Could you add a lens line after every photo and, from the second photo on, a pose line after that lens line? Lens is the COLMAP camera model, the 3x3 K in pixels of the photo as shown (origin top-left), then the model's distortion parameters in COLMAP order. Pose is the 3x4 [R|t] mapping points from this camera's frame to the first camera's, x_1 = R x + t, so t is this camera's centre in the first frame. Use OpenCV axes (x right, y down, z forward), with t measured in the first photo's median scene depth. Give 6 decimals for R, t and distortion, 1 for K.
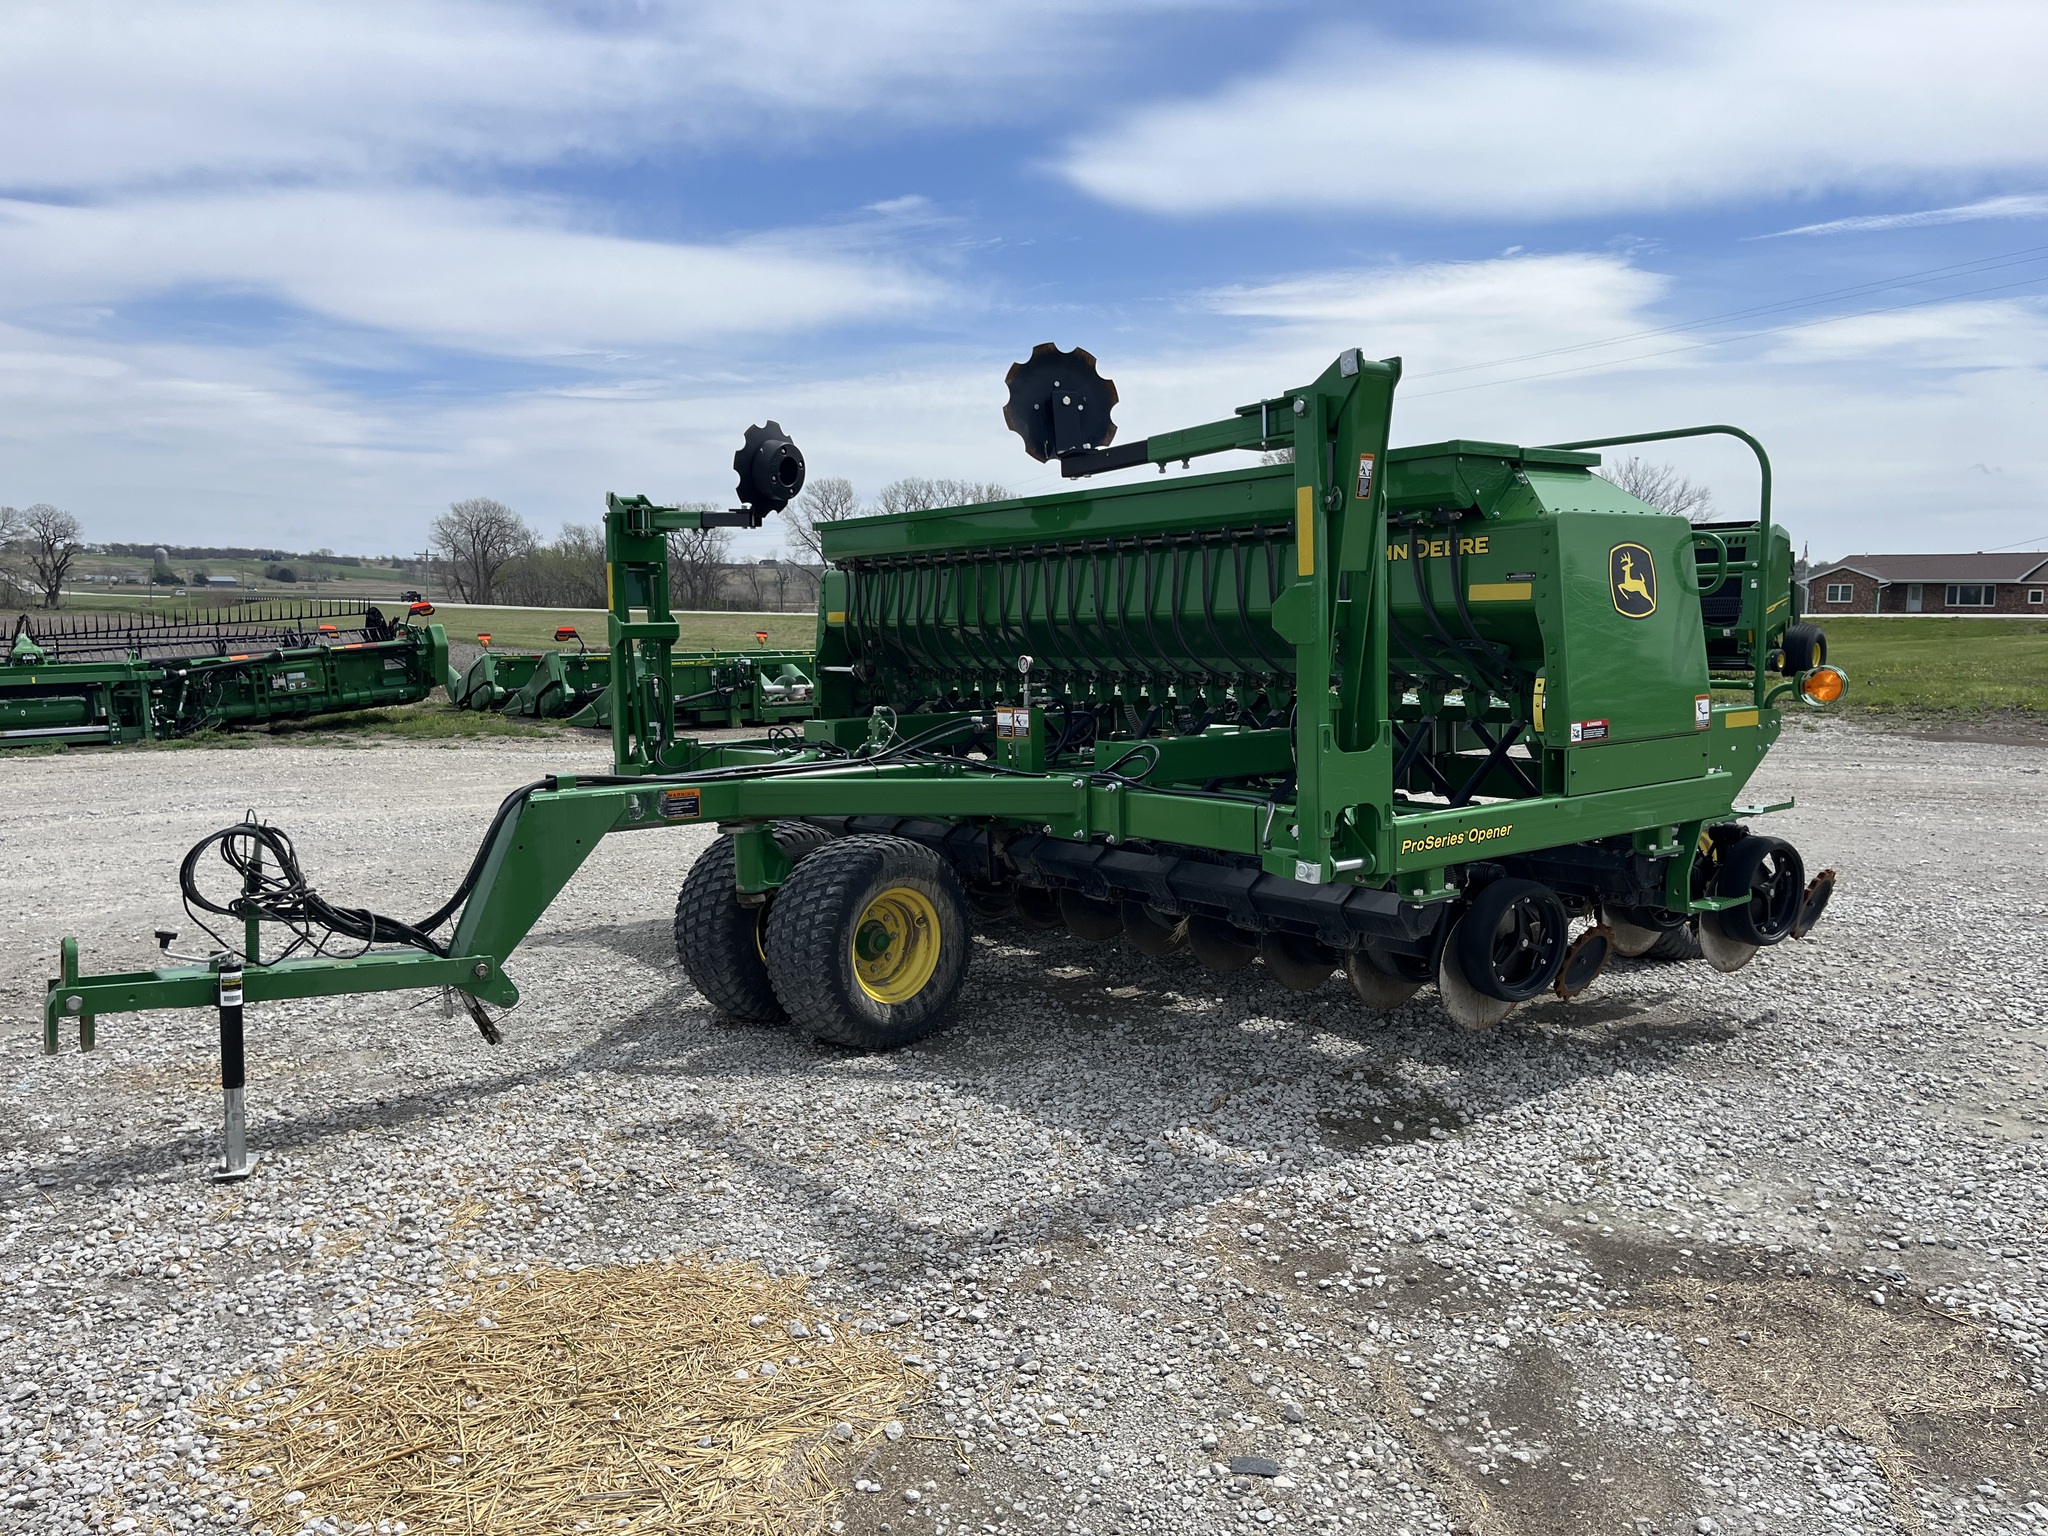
lens RADIAL K [[1532.1, 0, 1018.6], [0, 1532.1, 758.2], [0, 0, 1]] dist [0.065178, -0.086251]
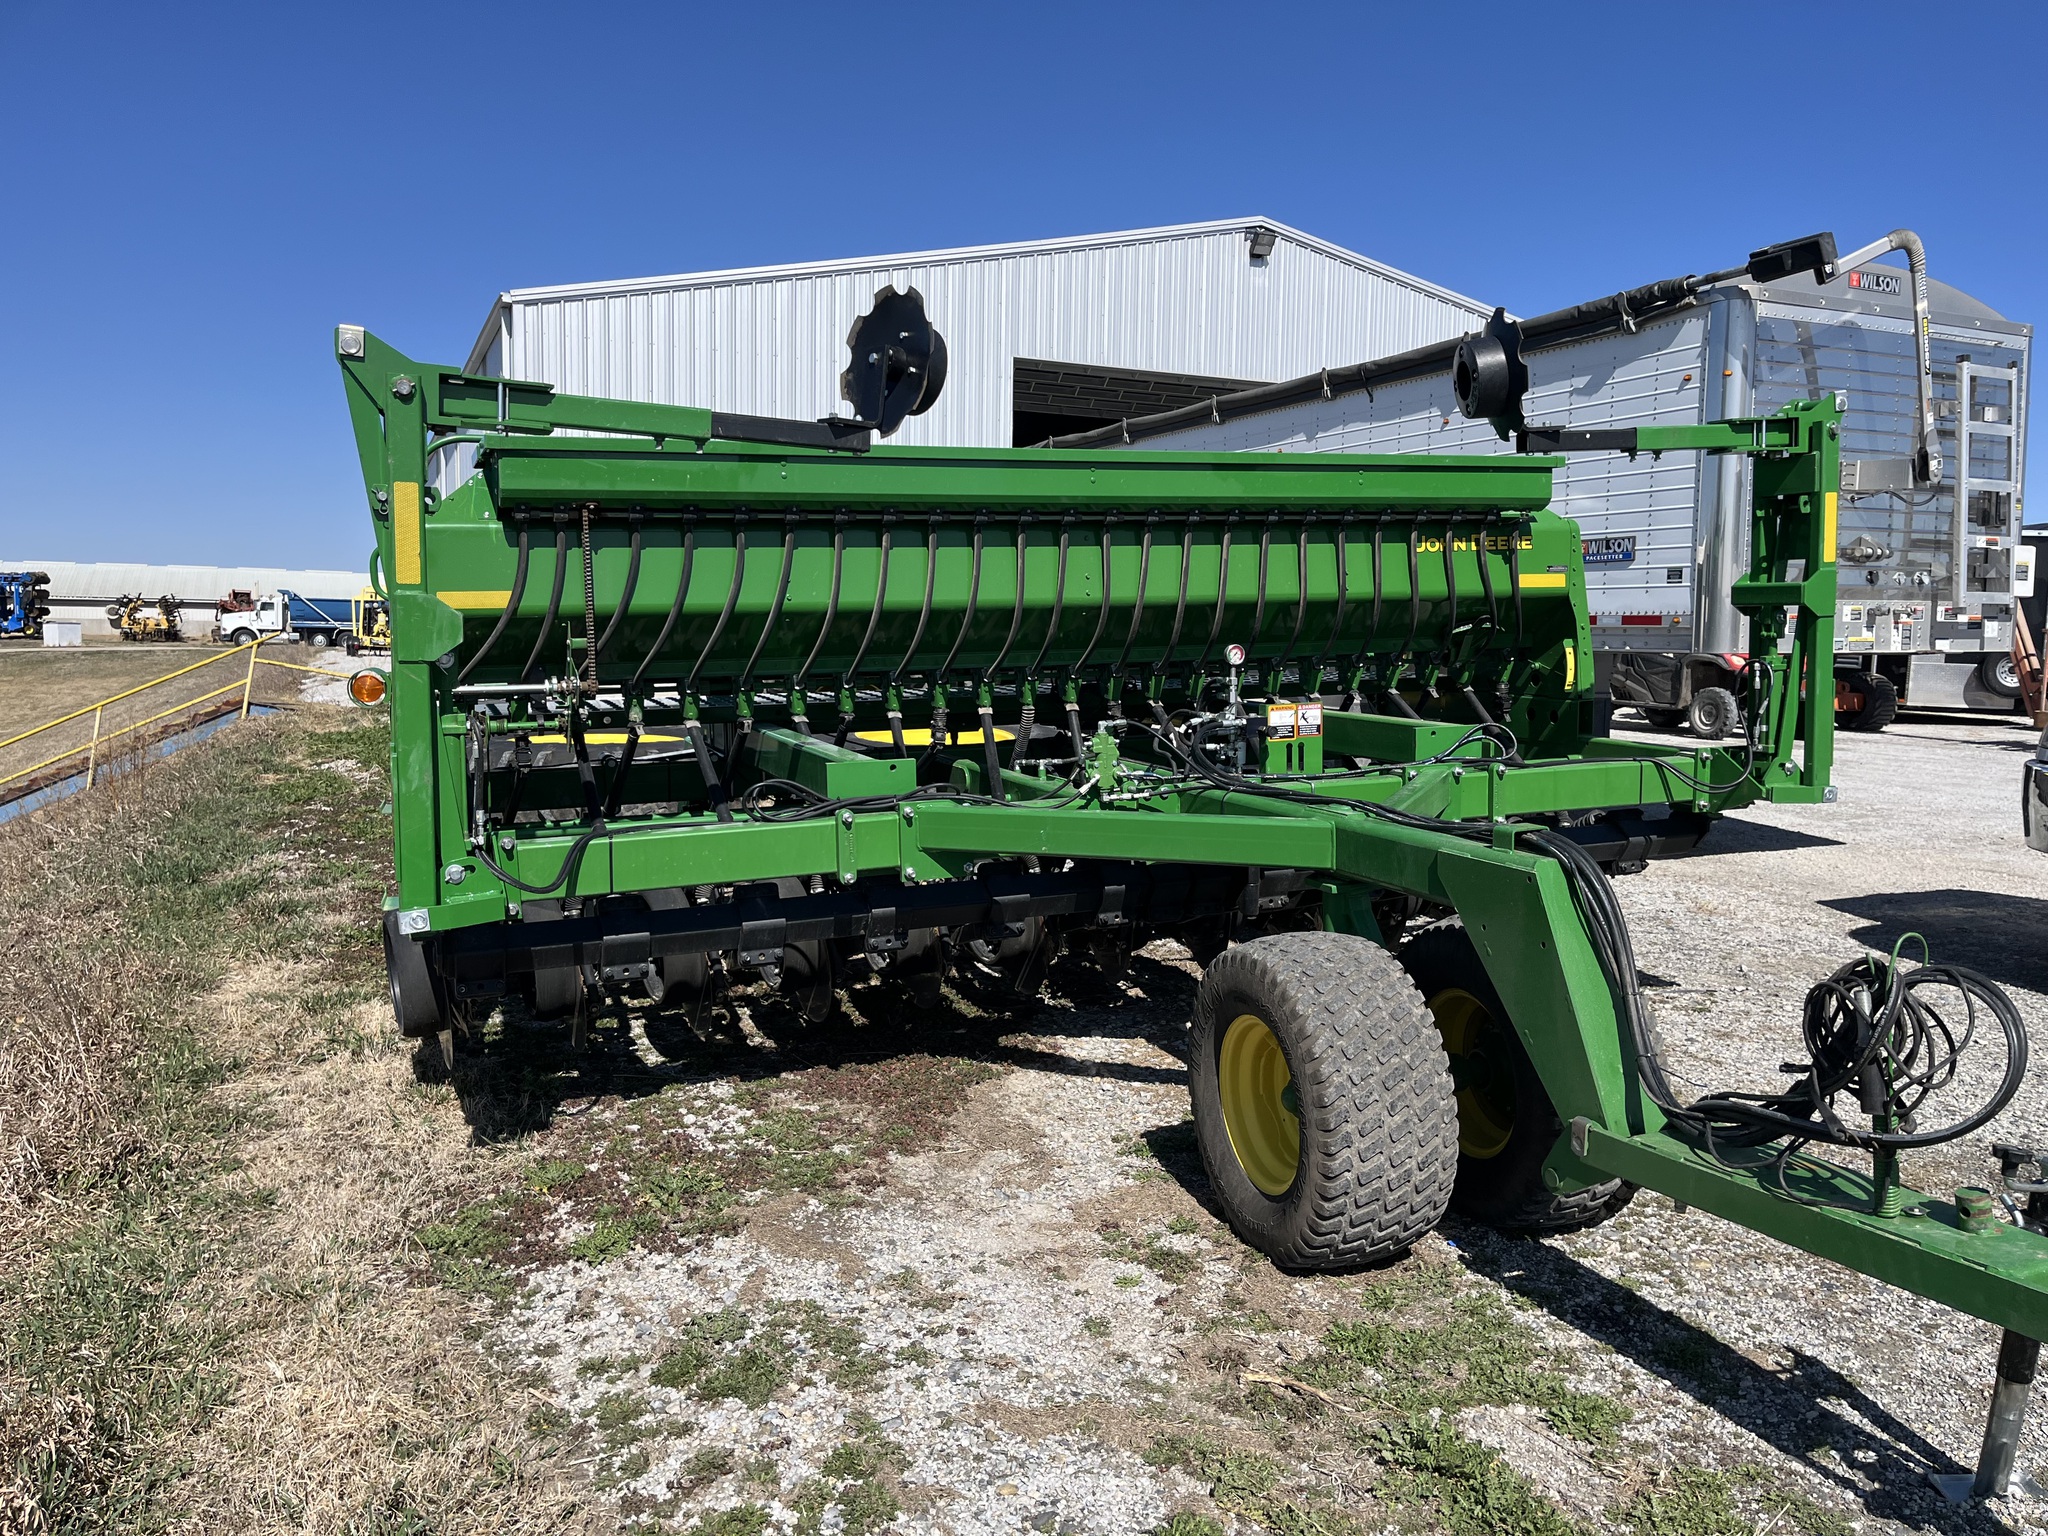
lens RADIAL K [[1532.1, 0, 1018.6], [0, 1532.1, 758.2], [0, 0, 1]] dist [0.065178, -0.086251]
pose [[0.272981, -0.089579, 0.957840, -1.007423], [0.094333, 0.993350, 0.066016, -0.085634], [-0.957383, 0.072335, 0.279616, 1.050095]]
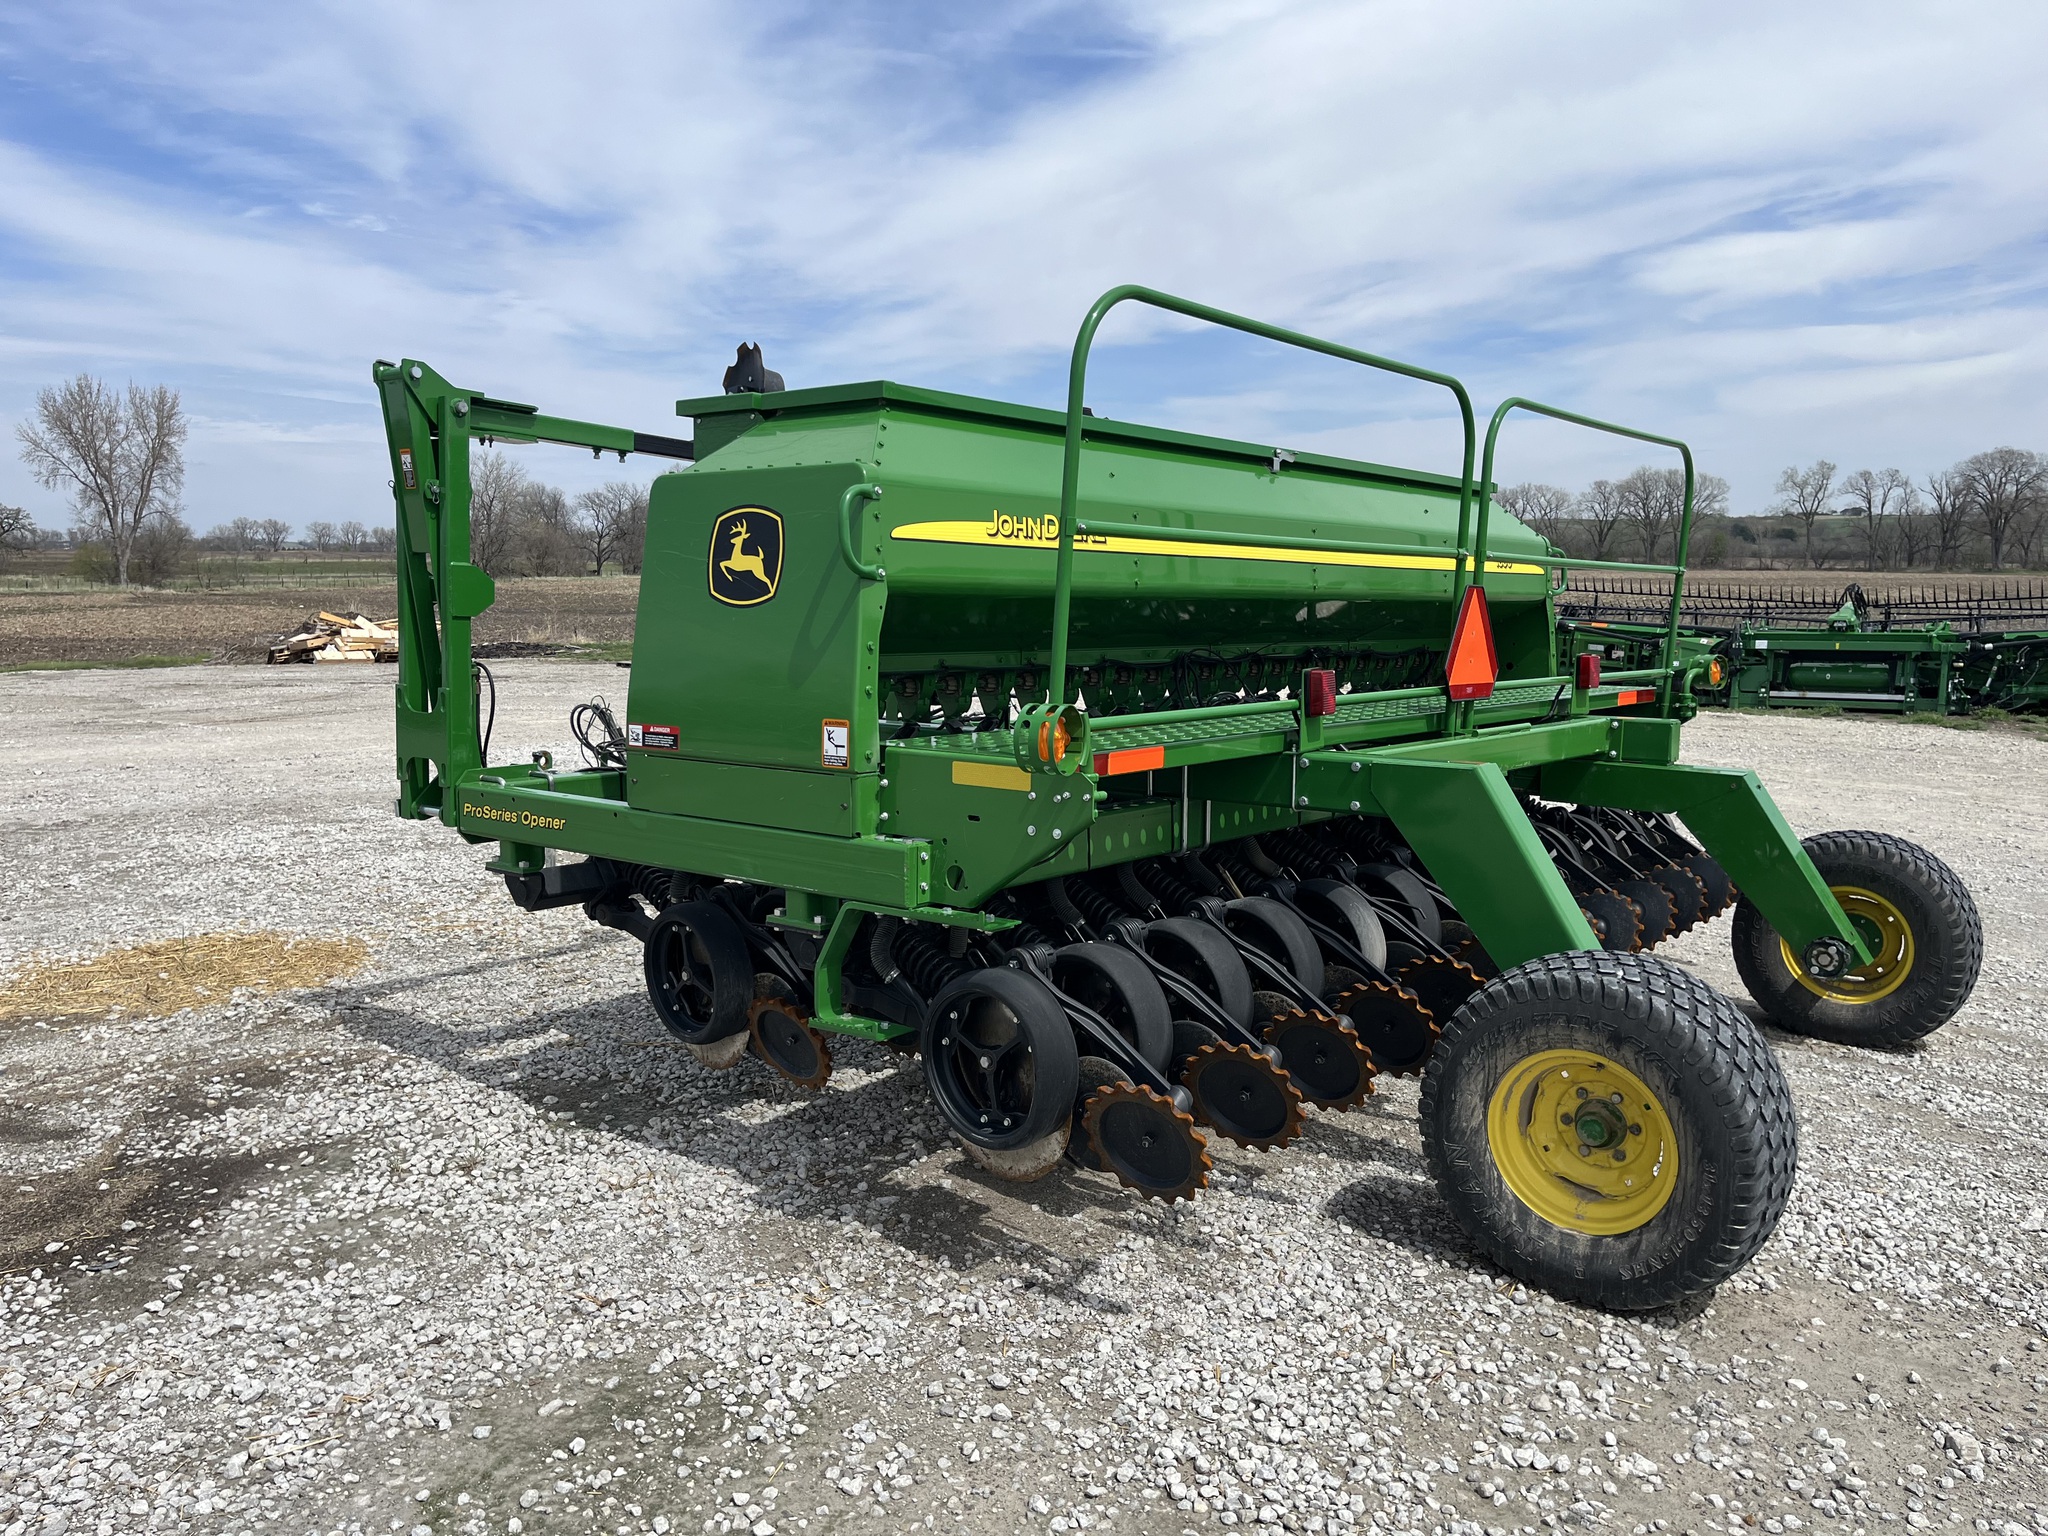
lens RADIAL K [[1532.1, 0, 1018.6], [0, 1532.1, 758.2], [0, 0, 1]] dist [0.065178, -0.086251]
pose [[0.230966, 0.118473, -0.965722, 1.185257], [-0.098586, 0.990300, 0.097910, -0.104290], [0.967954, 0.072593, 0.240405, 0.958908]]
